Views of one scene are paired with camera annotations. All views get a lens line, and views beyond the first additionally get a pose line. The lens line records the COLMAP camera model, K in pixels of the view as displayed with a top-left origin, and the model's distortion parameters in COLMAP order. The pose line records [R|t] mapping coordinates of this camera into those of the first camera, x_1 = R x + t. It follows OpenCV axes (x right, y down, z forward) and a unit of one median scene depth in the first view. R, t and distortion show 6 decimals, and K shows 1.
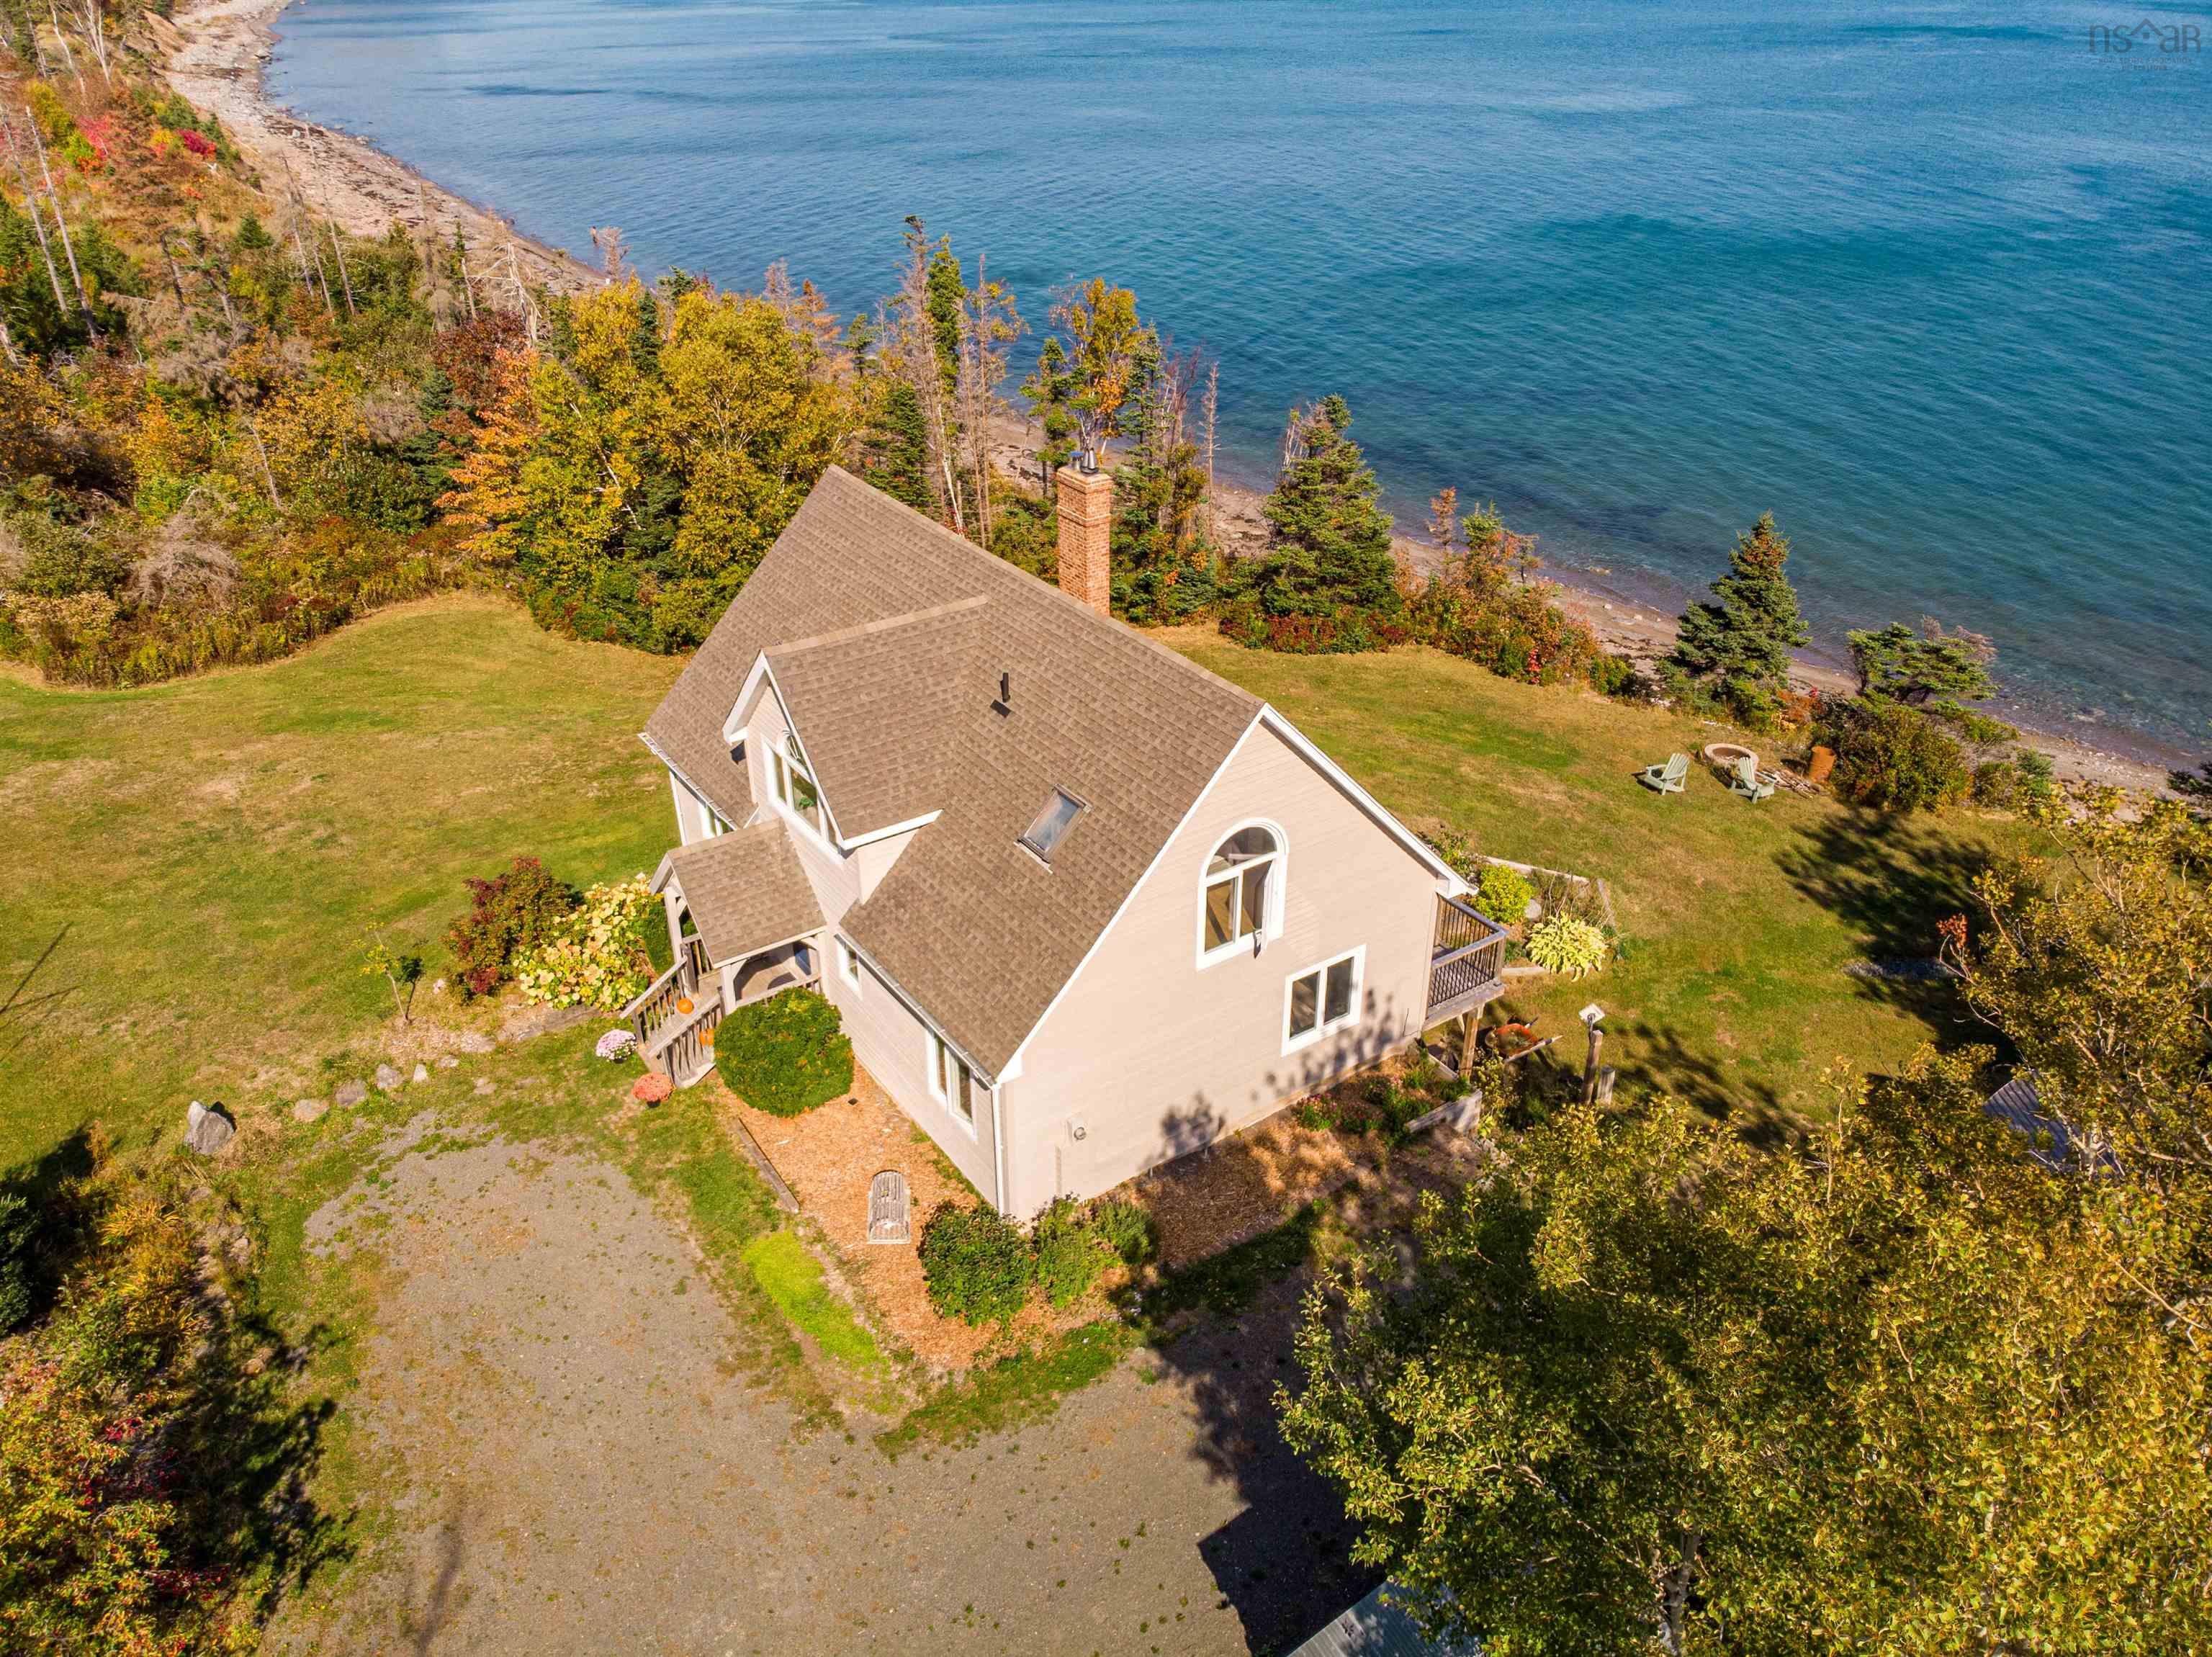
lens RADIAL K [[1652.1, 0, 1106.0], [0, 1652.1, 828.5], [0, 0, 1]] dist [0.005998, -0.002441]
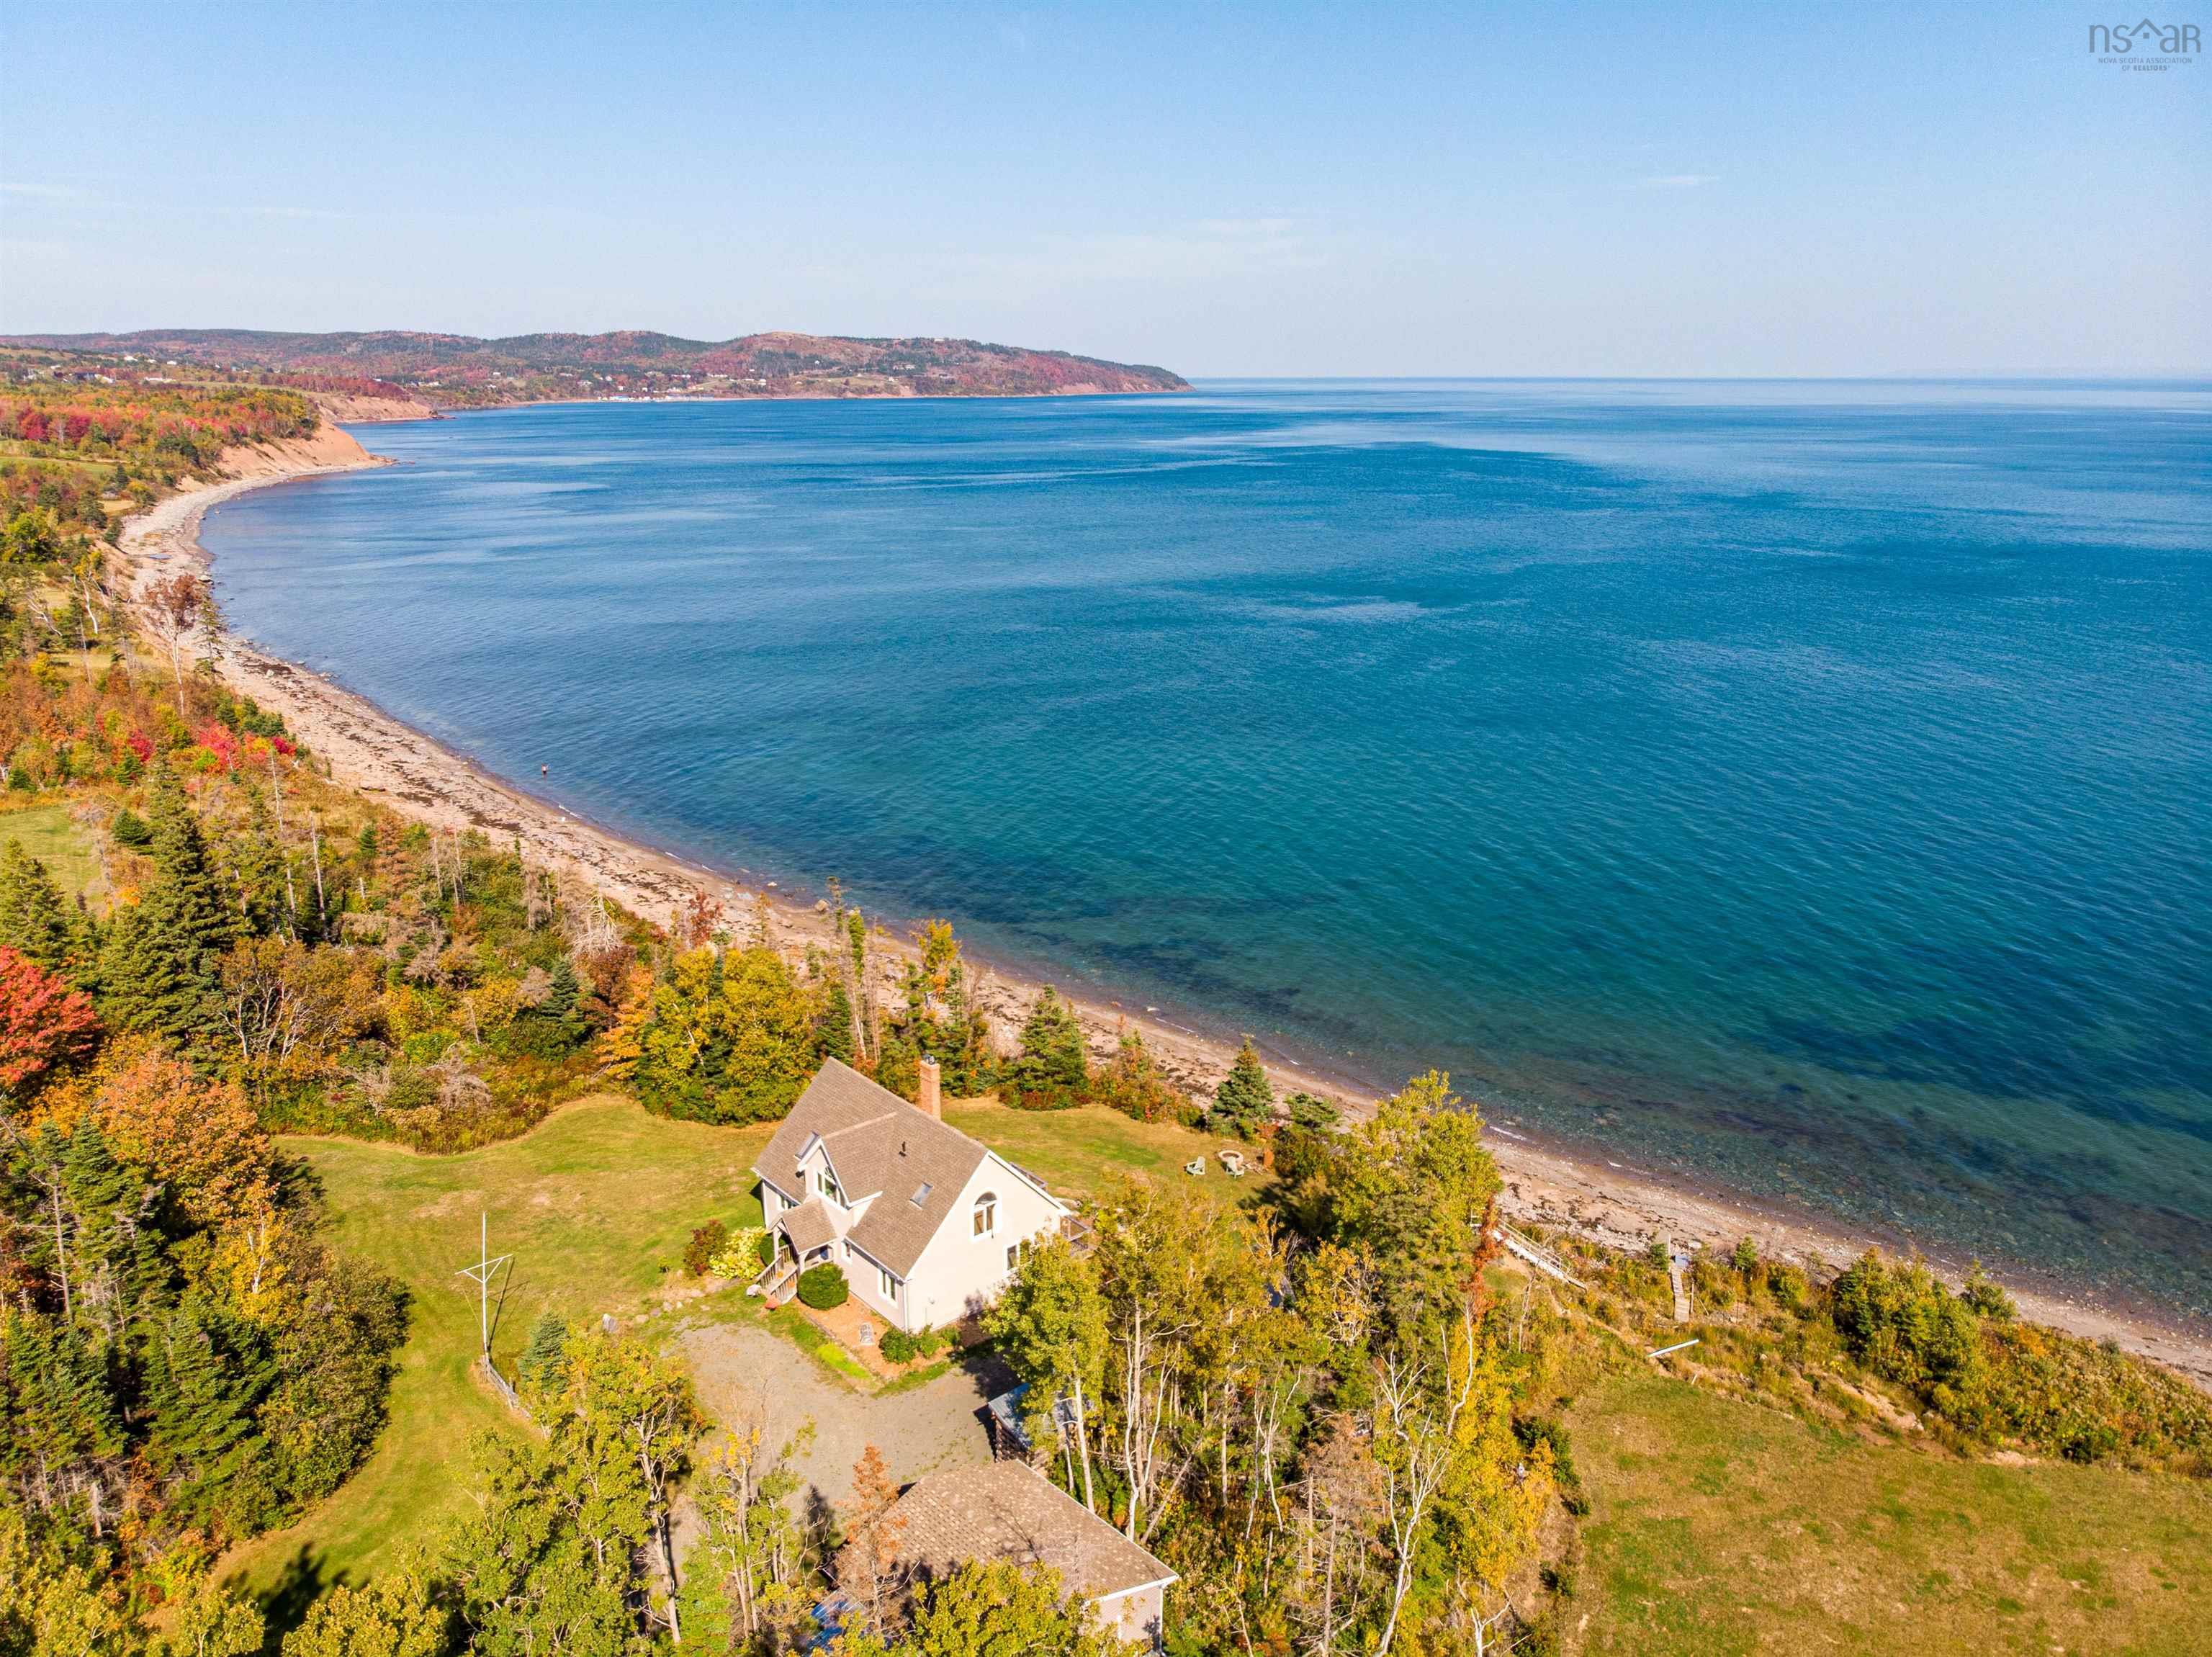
lens RADIAL K [[1652.1, 0, 1106.0], [0, 1652.1, 828.5], [0, 0, 1]] dist [0.005998, -0.002441]
pose [[0.994788, -0.022247, 0.099508, 0.009727], [0.045211, 0.970969, -0.234895, 0.041928], [-0.091394, 0.238170, 0.966914, -1.213039]]
